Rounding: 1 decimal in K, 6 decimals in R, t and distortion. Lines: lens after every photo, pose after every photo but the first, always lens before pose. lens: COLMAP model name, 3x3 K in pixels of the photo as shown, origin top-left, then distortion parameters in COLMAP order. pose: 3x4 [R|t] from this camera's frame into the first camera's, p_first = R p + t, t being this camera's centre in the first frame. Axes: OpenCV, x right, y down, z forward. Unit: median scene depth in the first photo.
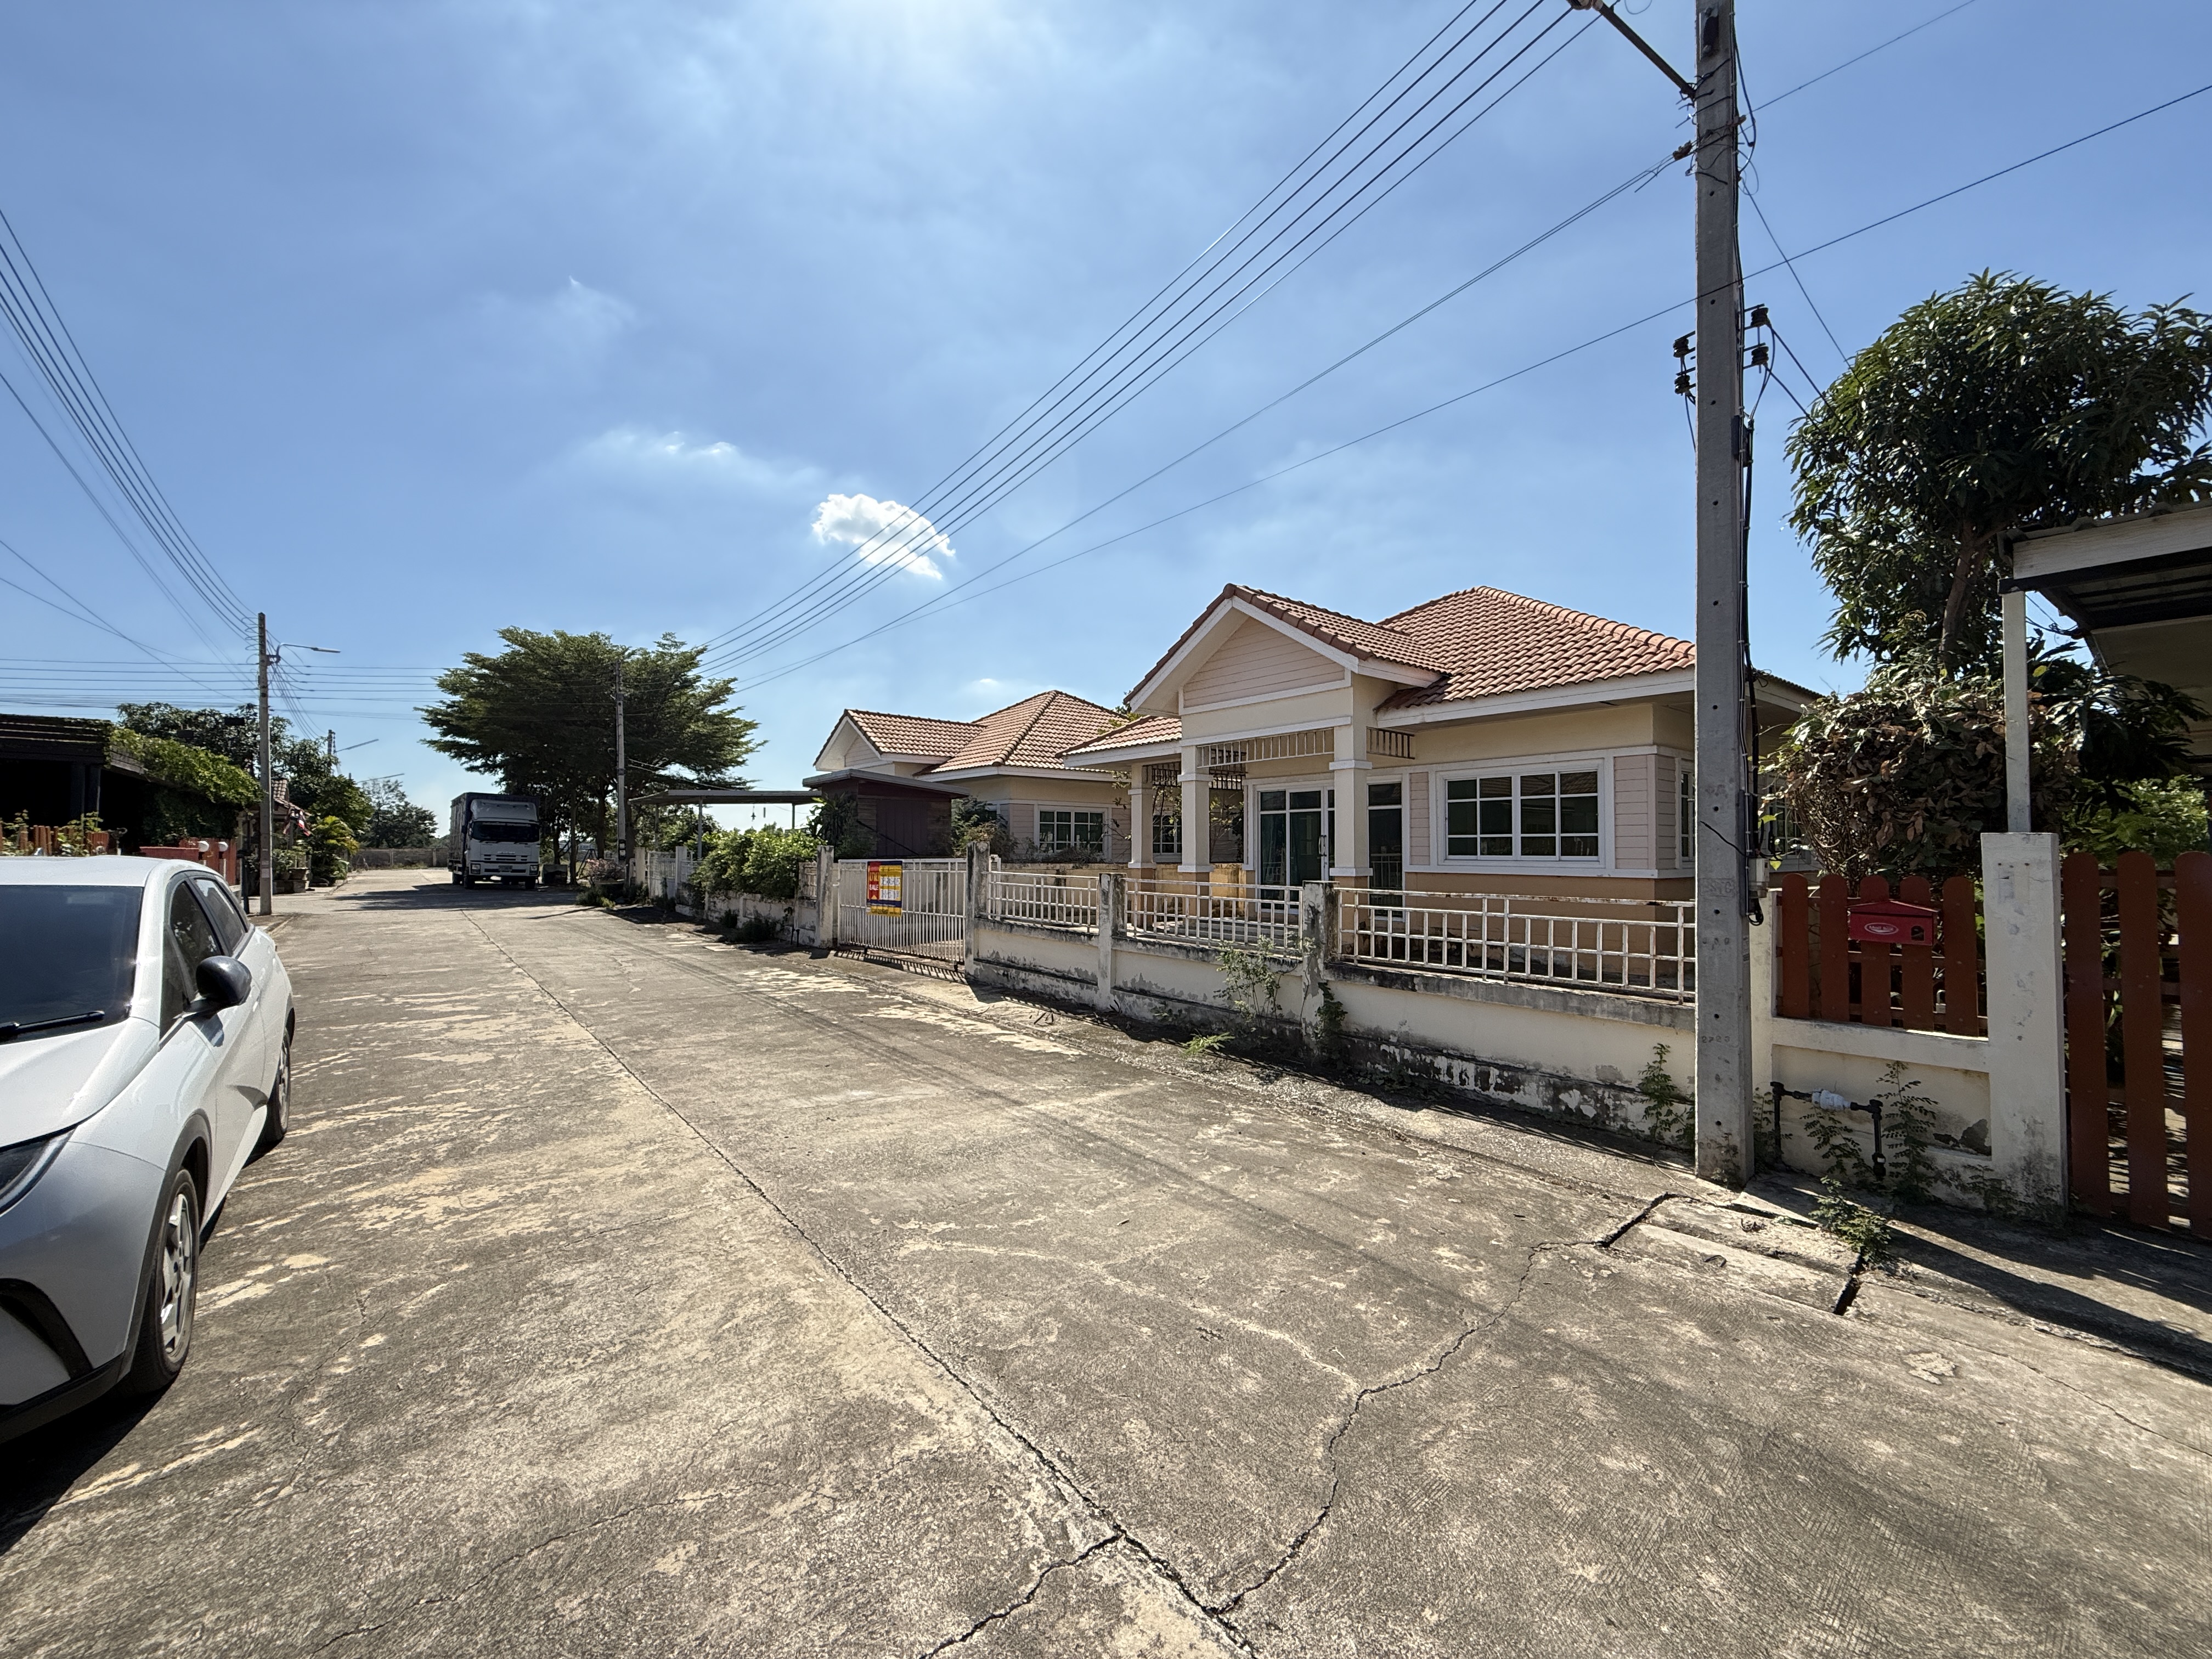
lens RADIAL K [[878.5, 0, 1100.9], [0, 878.5, 829.0], [0, 0, 1]] dist [0.001068, -0.000545]
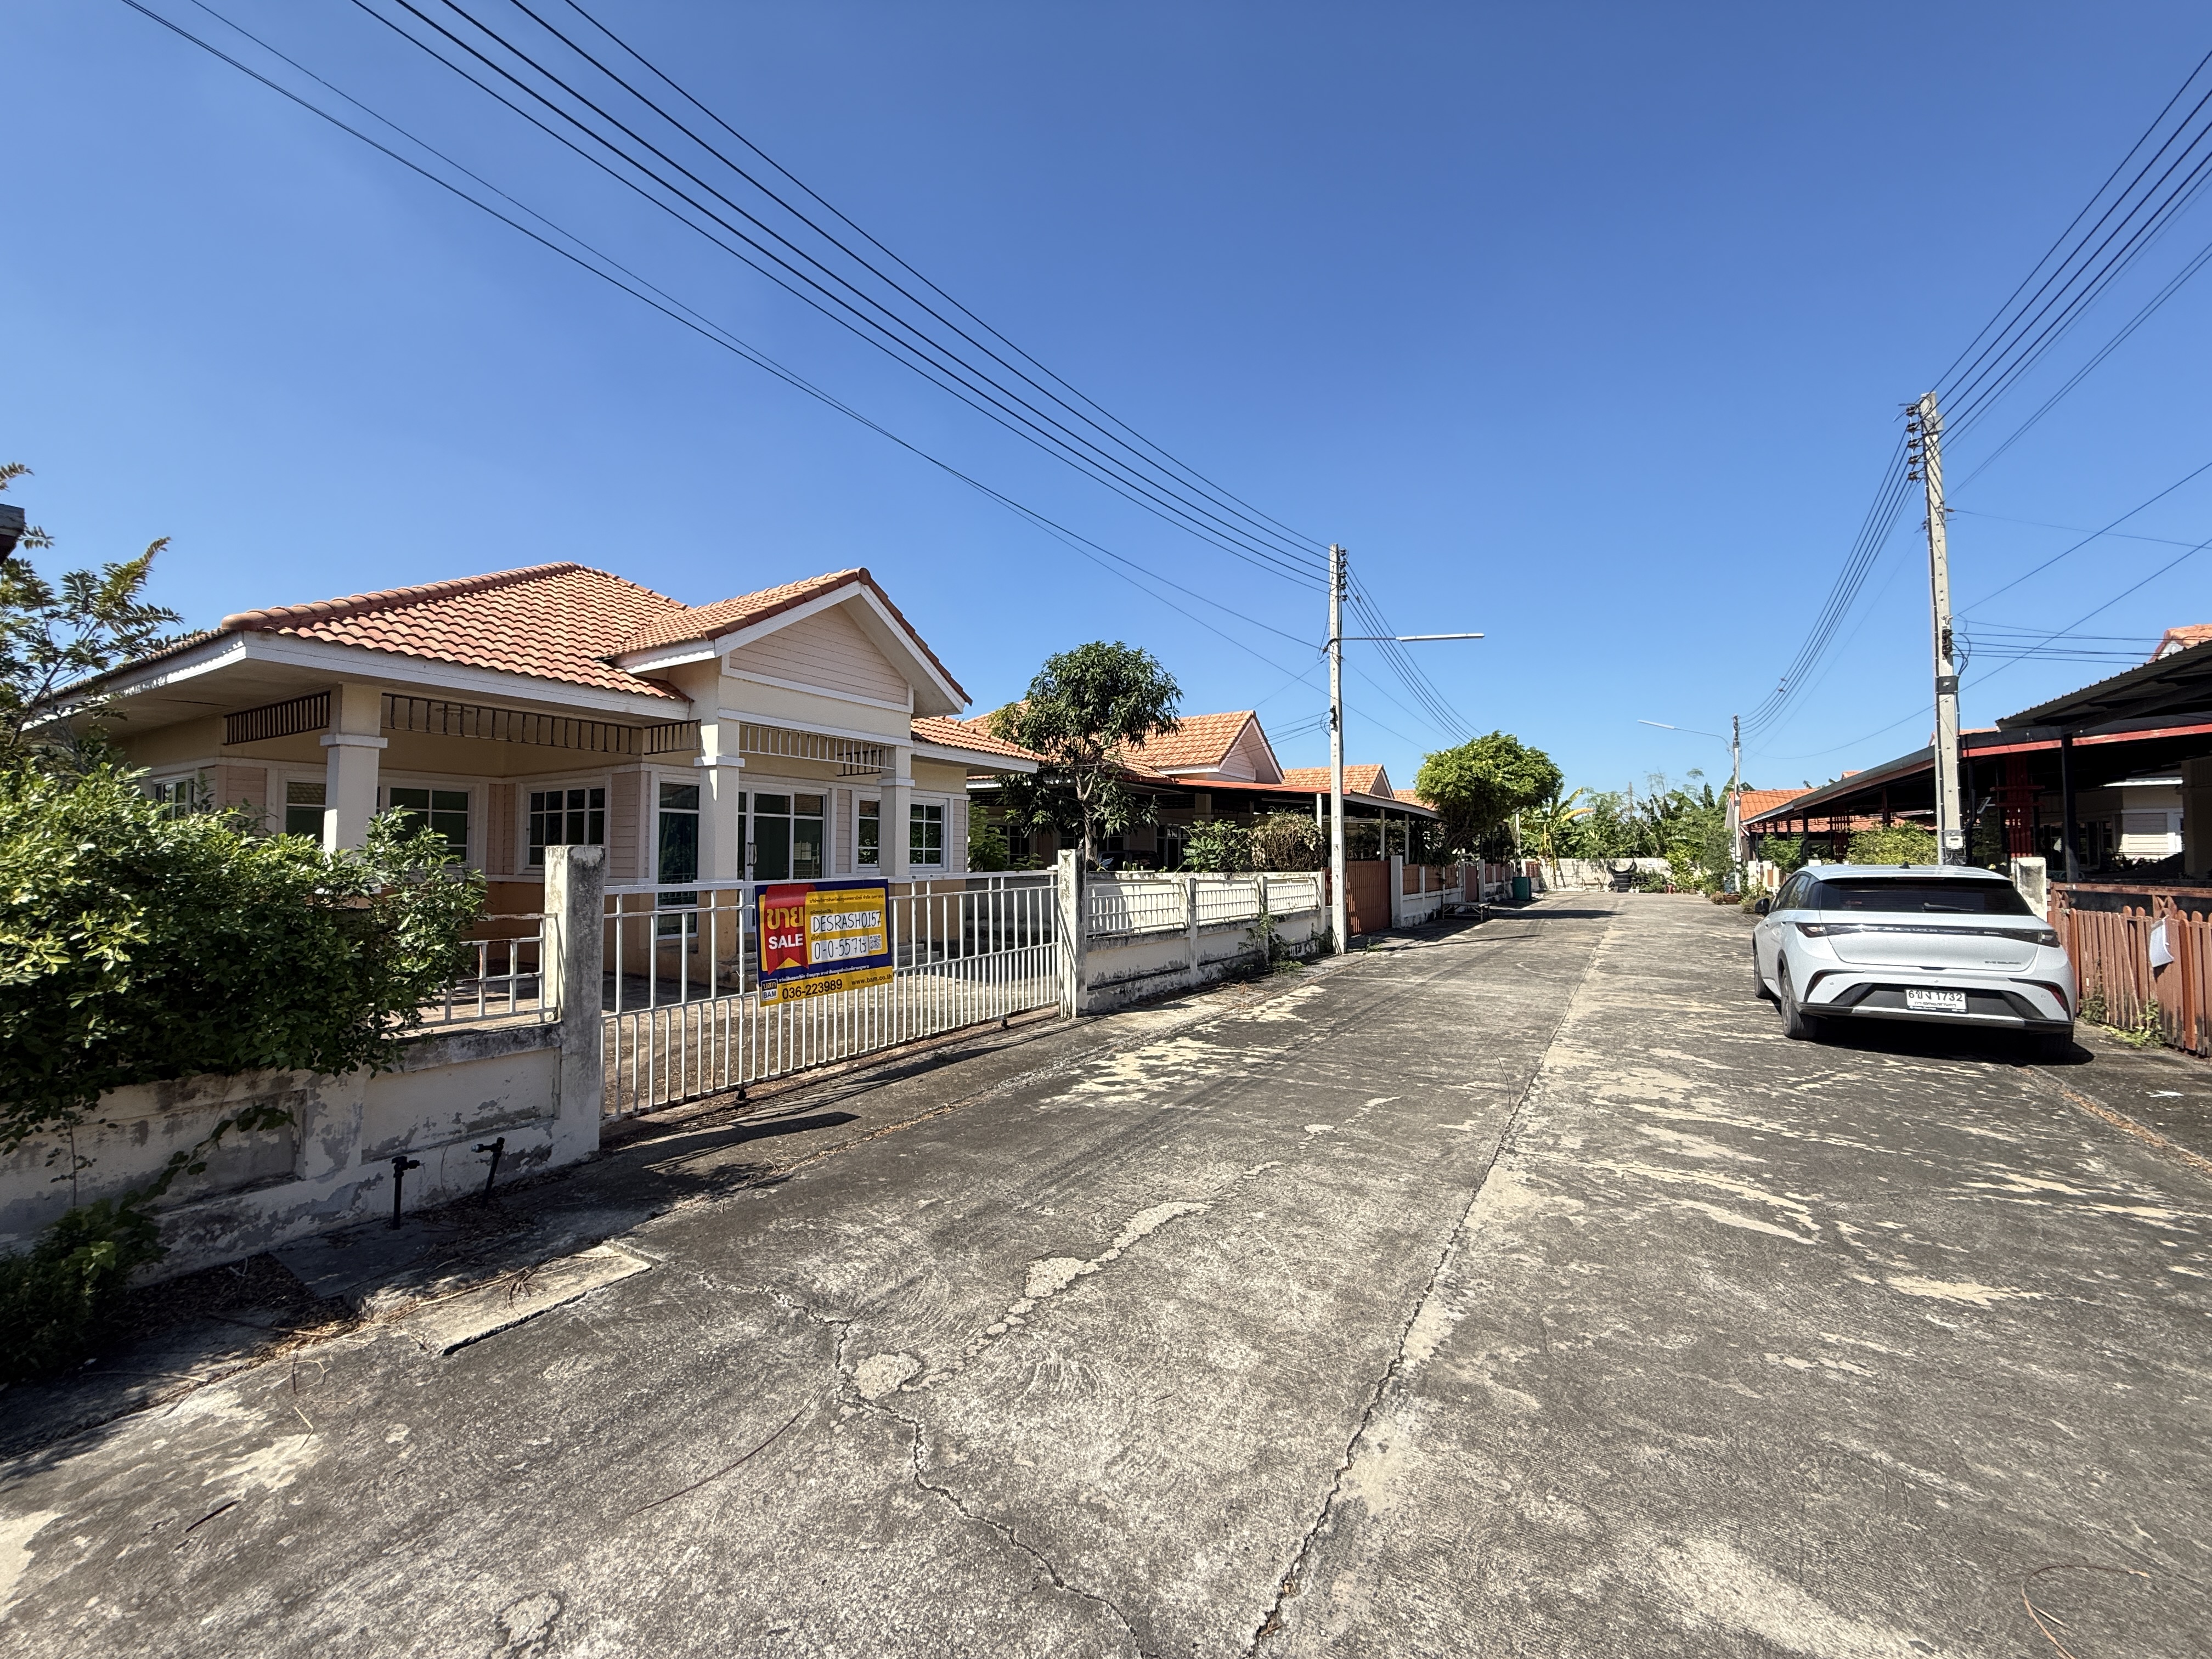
lens RADIAL K [[878.8, 0, 1106.0], [0, 878.8, 829.5], [0, 0, 1]] dist [0.000275, -0.000274]
pose [[-0.341634, 0.032212, 0.939281, -0.904641], [-0.025039, 0.998746, -0.043359, 0.029579], [-0.939499, -0.038332, -0.340399, 1.219466]]
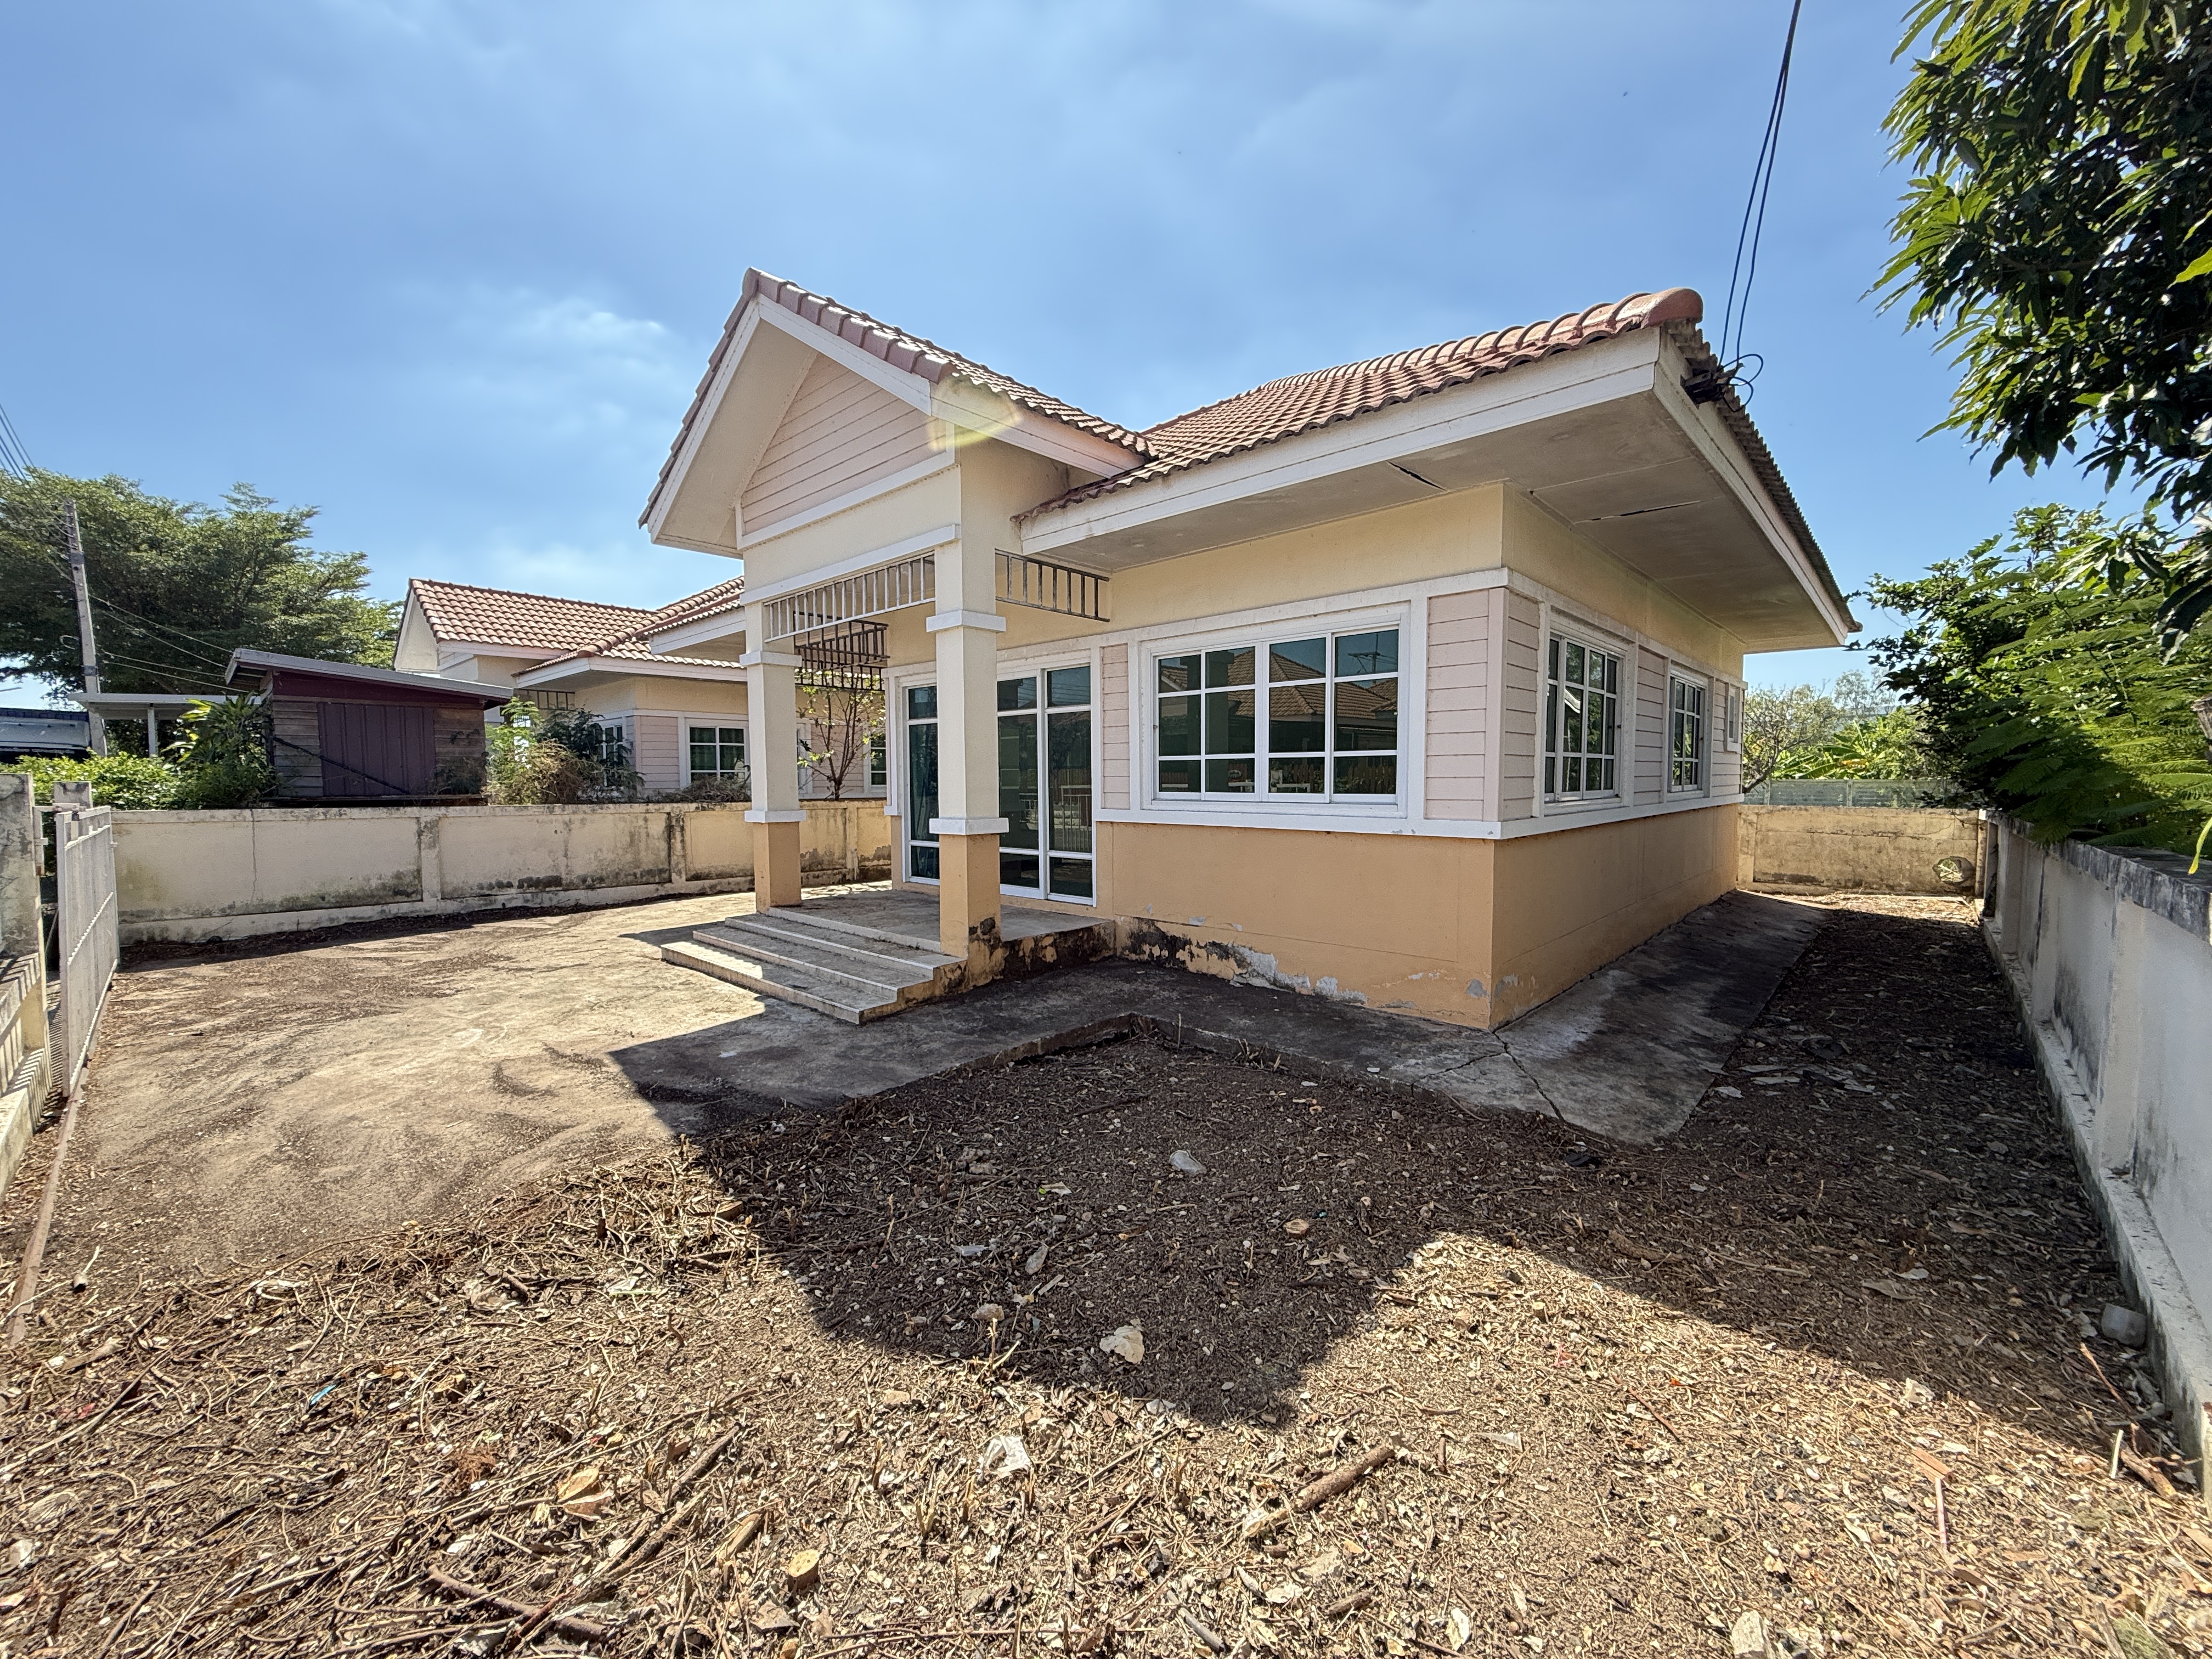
lens RADIAL K [[878.5, 0, 1100.9], [0, 878.5, 829.0], [0, 0, 1]] dist [0.001068, -0.000545]
pose [[0.991027, -0.014125, 0.132915, 0.317112], [0.003232, 0.996642, 0.081814, 0.008247], [-0.133624, -0.080650, 0.987745, 0.498049]]
